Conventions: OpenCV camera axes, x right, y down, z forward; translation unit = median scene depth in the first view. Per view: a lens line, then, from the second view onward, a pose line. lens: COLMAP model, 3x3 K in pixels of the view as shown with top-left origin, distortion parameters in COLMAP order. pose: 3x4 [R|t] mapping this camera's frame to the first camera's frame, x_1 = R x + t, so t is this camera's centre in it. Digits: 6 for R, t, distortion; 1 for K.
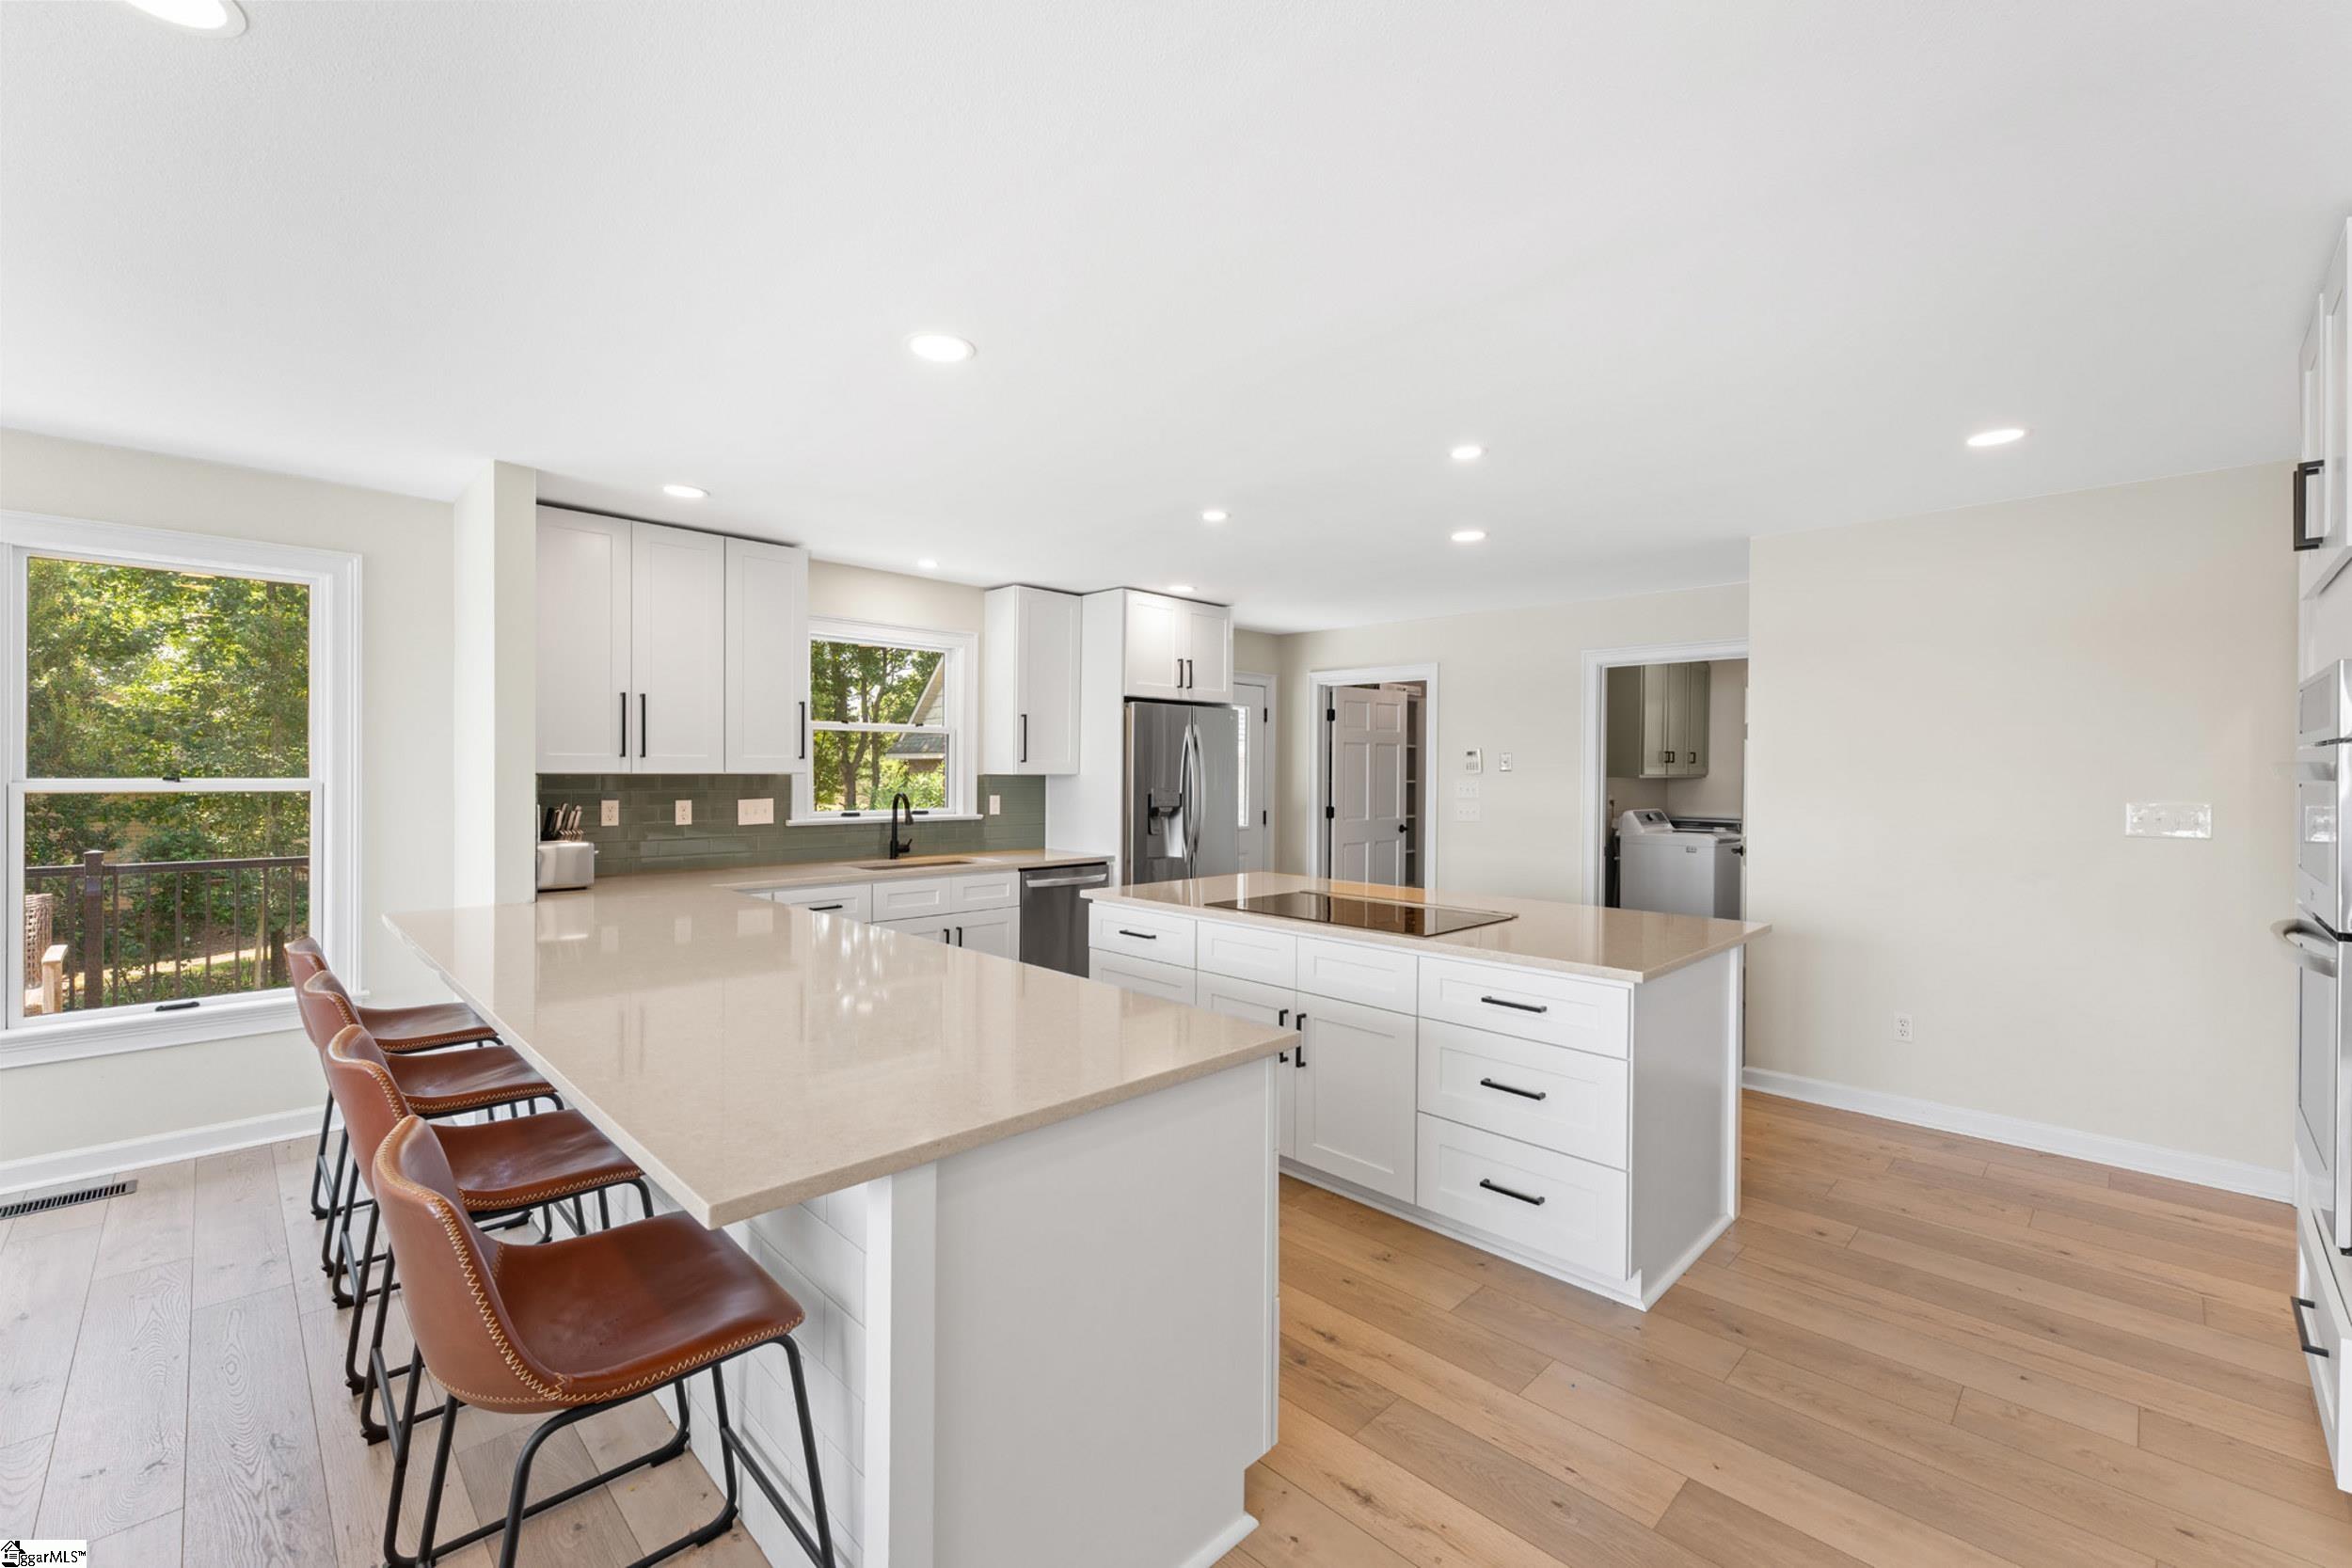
lens RADIAL K [[985.4, 0, 1163.0], [0, 985.4, 777.2], [0, 0, 1]] dist [-0.015121, -0.000693]
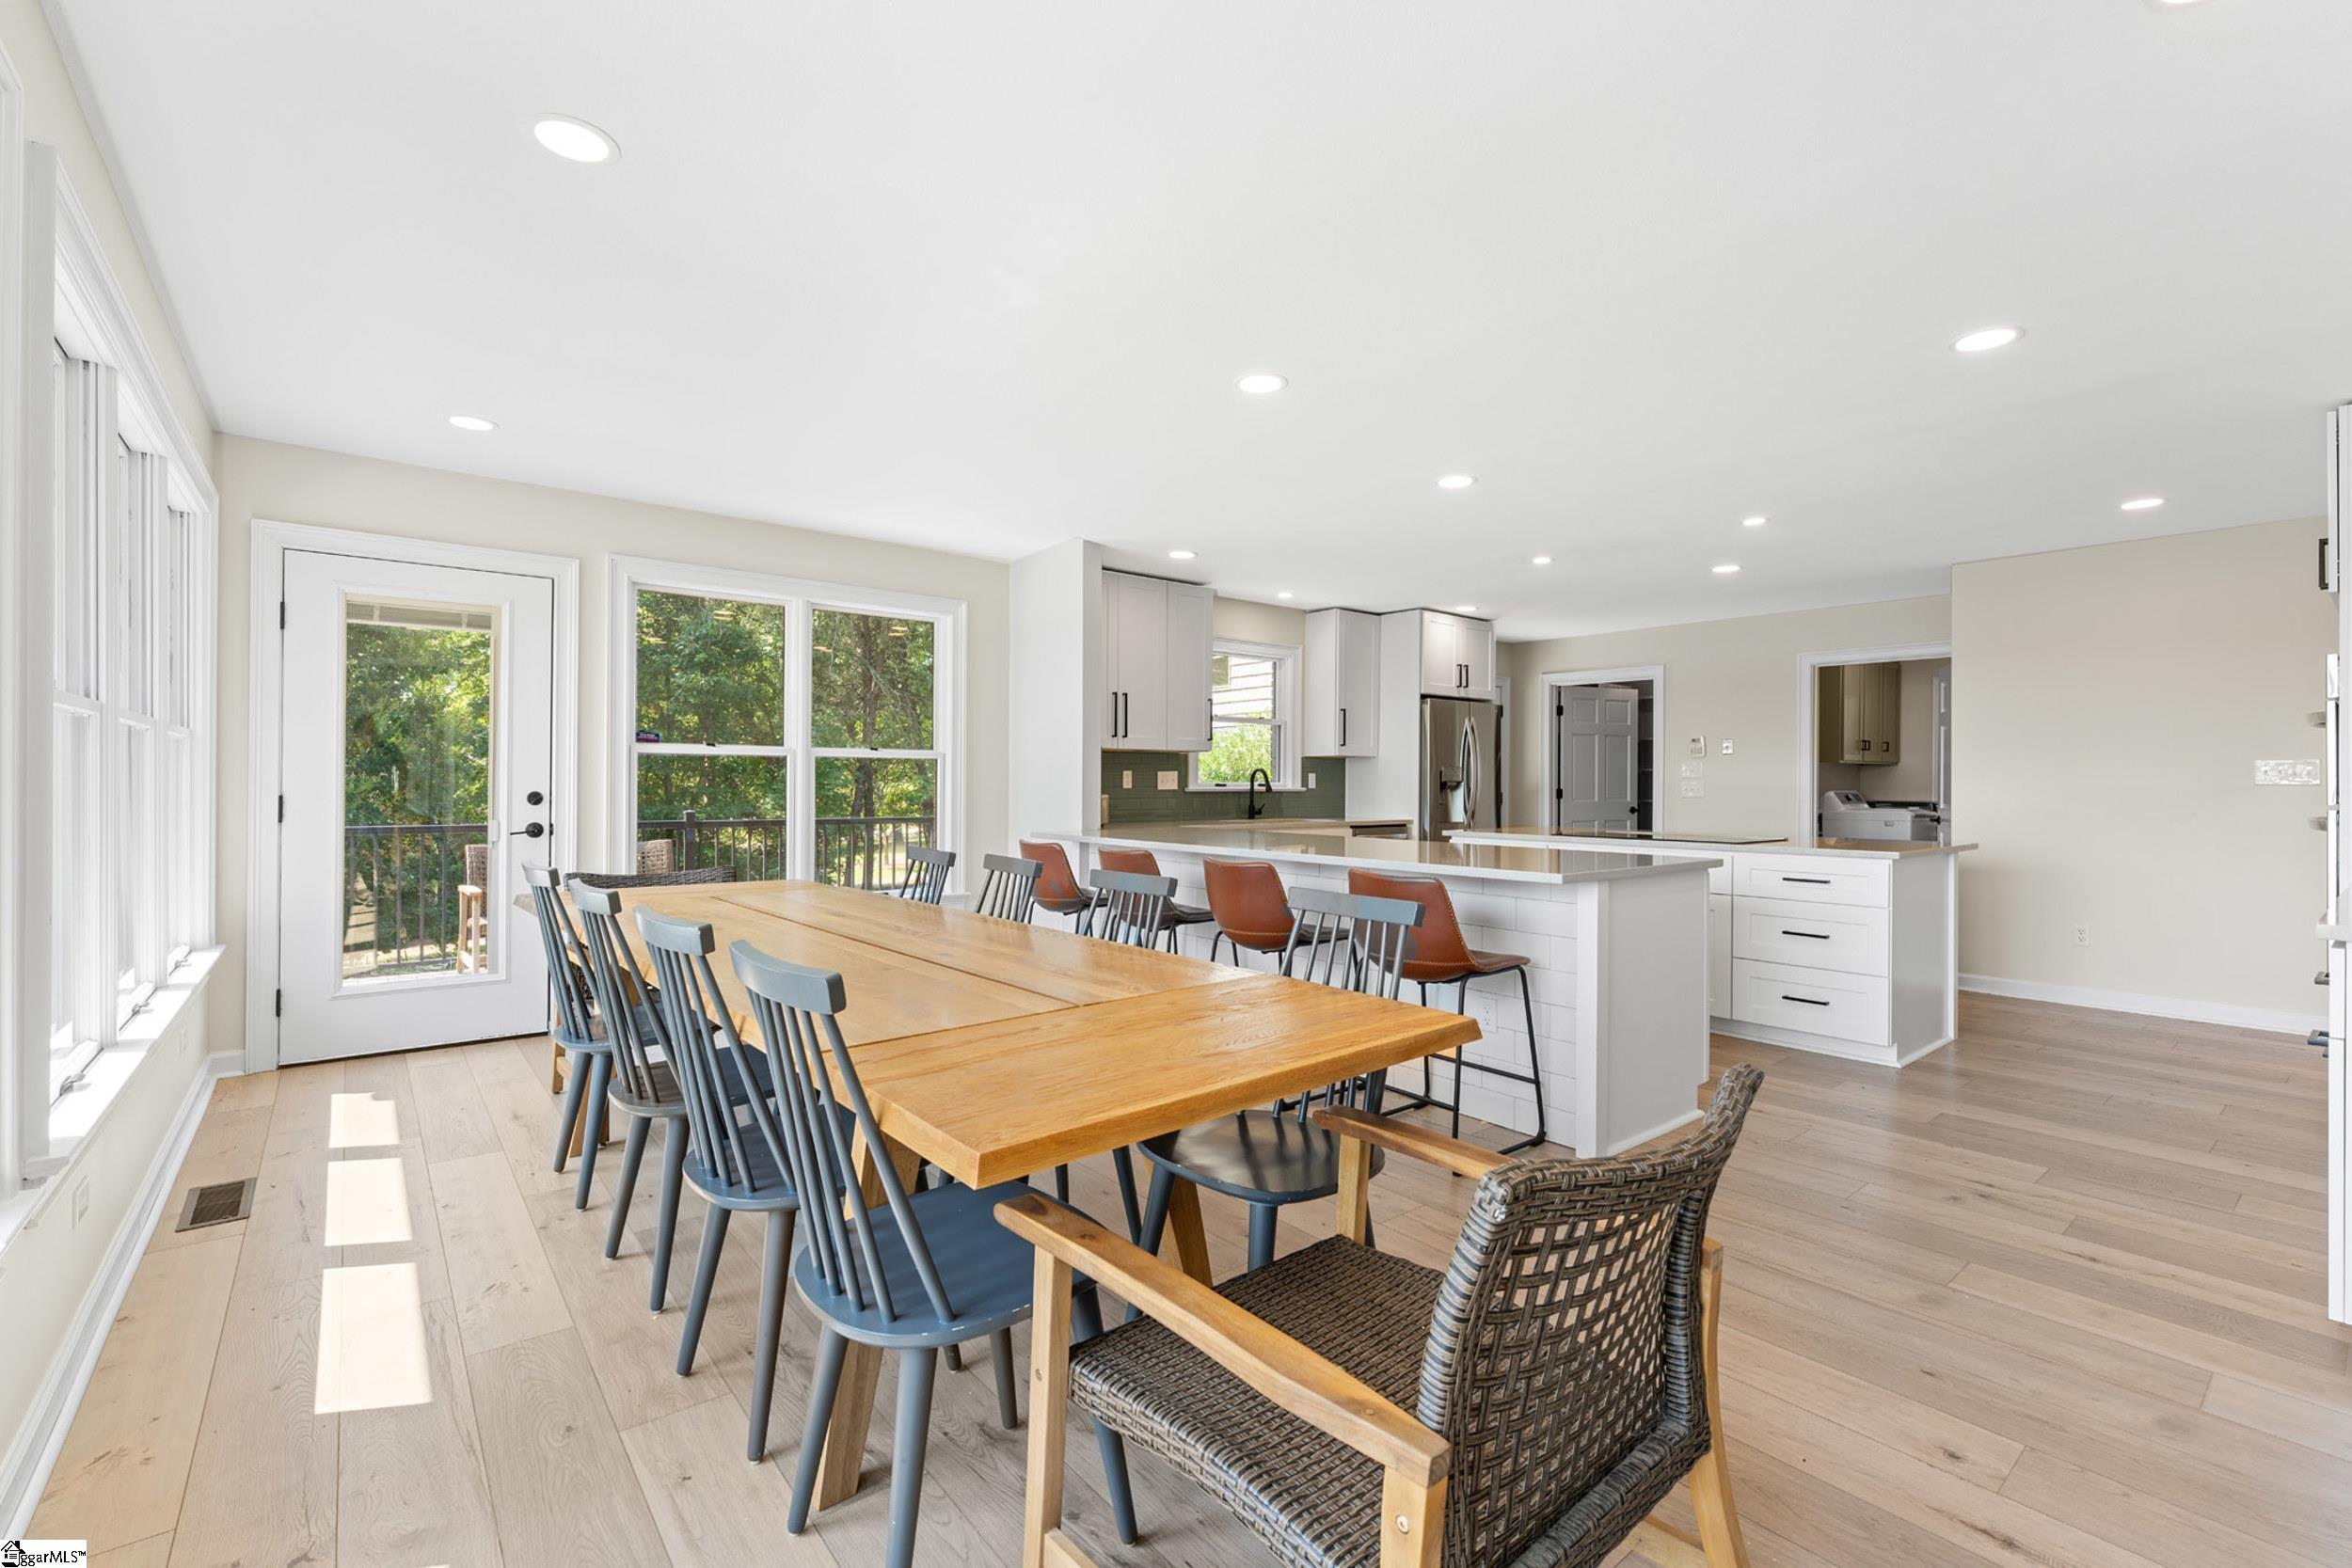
lens RADIAL K [[985.4, 0, 1179.1], [0, 985.4, 775.6], [0, 0, 1]] dist [-0.015121, -0.000693]
pose [[0.993821, -0.001750, -0.110977, -0.205497], [0.000716, 0.999956, -0.009351, 0.034242], [0.110988, 0.009214, 0.993779, -0.294674]]
